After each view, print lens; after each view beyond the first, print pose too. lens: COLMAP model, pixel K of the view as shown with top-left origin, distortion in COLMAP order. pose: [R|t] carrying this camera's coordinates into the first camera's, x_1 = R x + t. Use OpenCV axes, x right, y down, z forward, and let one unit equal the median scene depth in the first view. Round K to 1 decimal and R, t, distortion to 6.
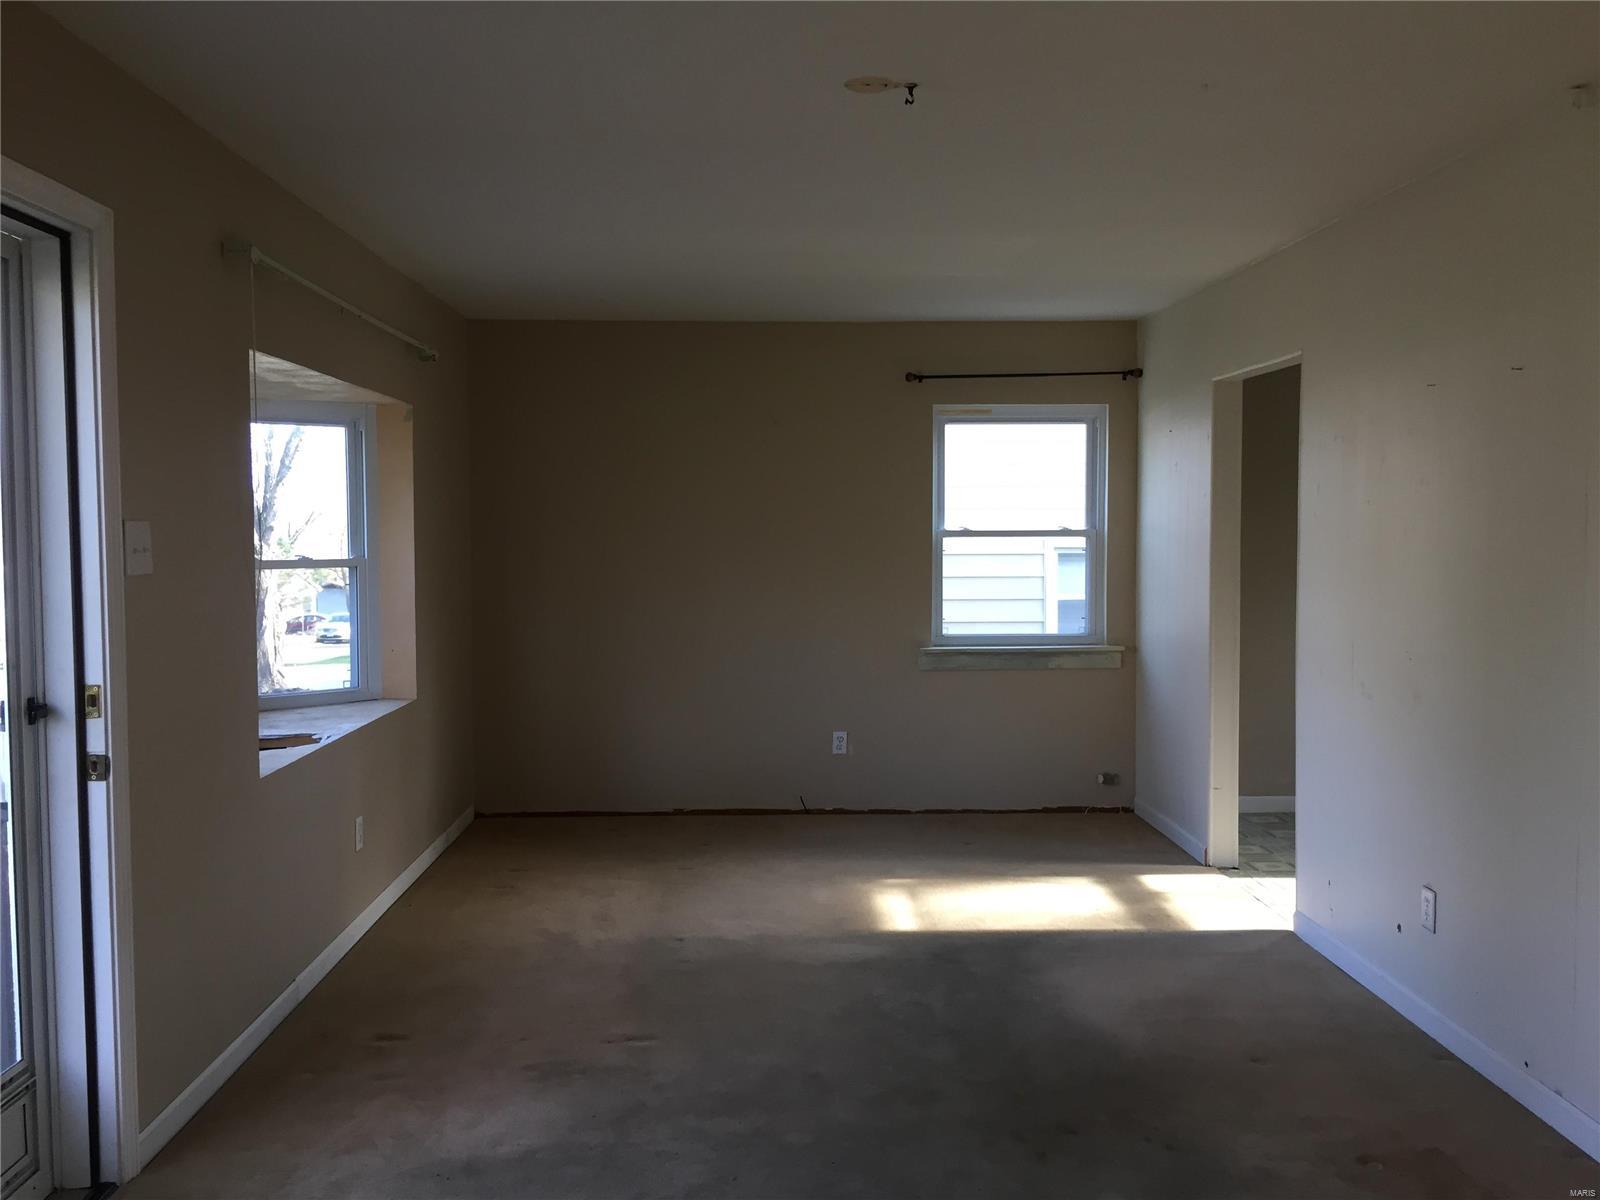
lens RADIAL K [[1358.9, 0, 799.4], [0, 1358.9, 597.6], [0, 0, 1]] dist [0.052796, -0.058044]
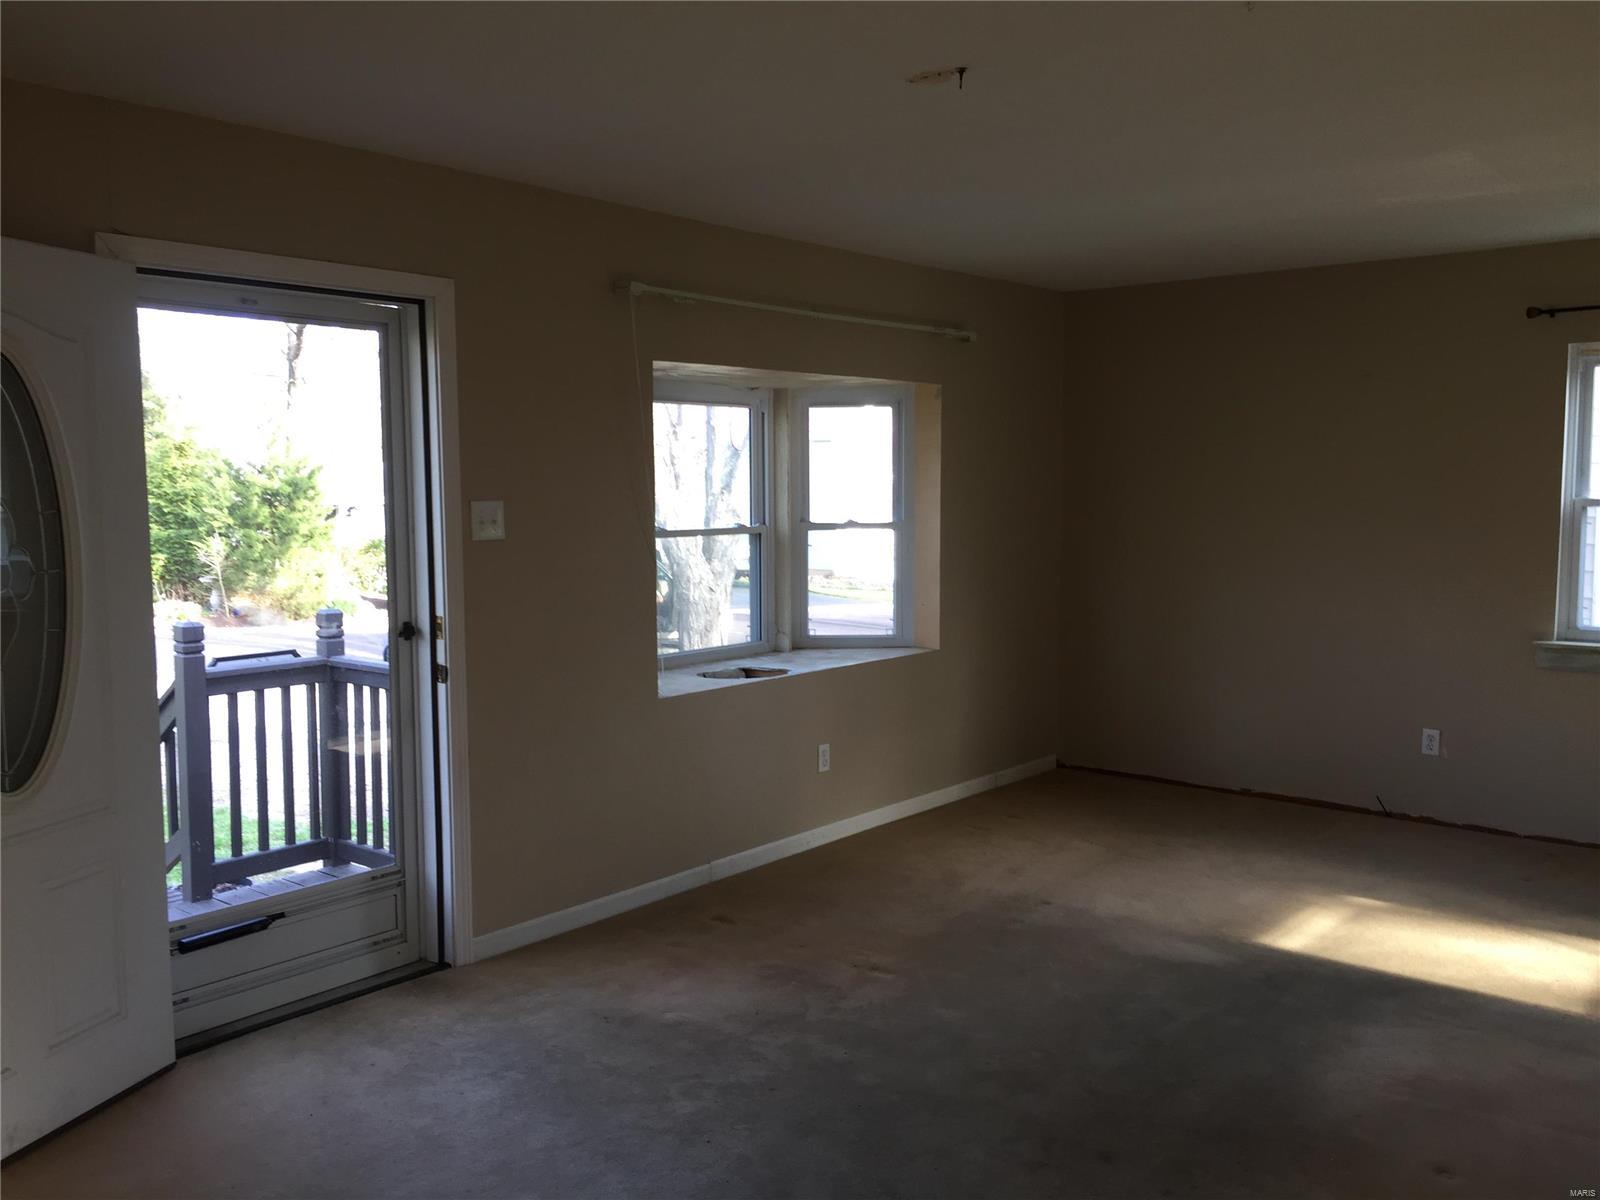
lens RADIAL K [[1358.9, 0, 794.6], [0, 1358.9, 599.1], [0, 0, 1]] dist [0.052796, -0.058044]
pose [[0.749296, 0.058519, -0.659644, 0.437450], [-0.032328, 0.998133, 0.051826, -0.024827], [0.661445, -0.017508, 0.749789, 0.109292]]
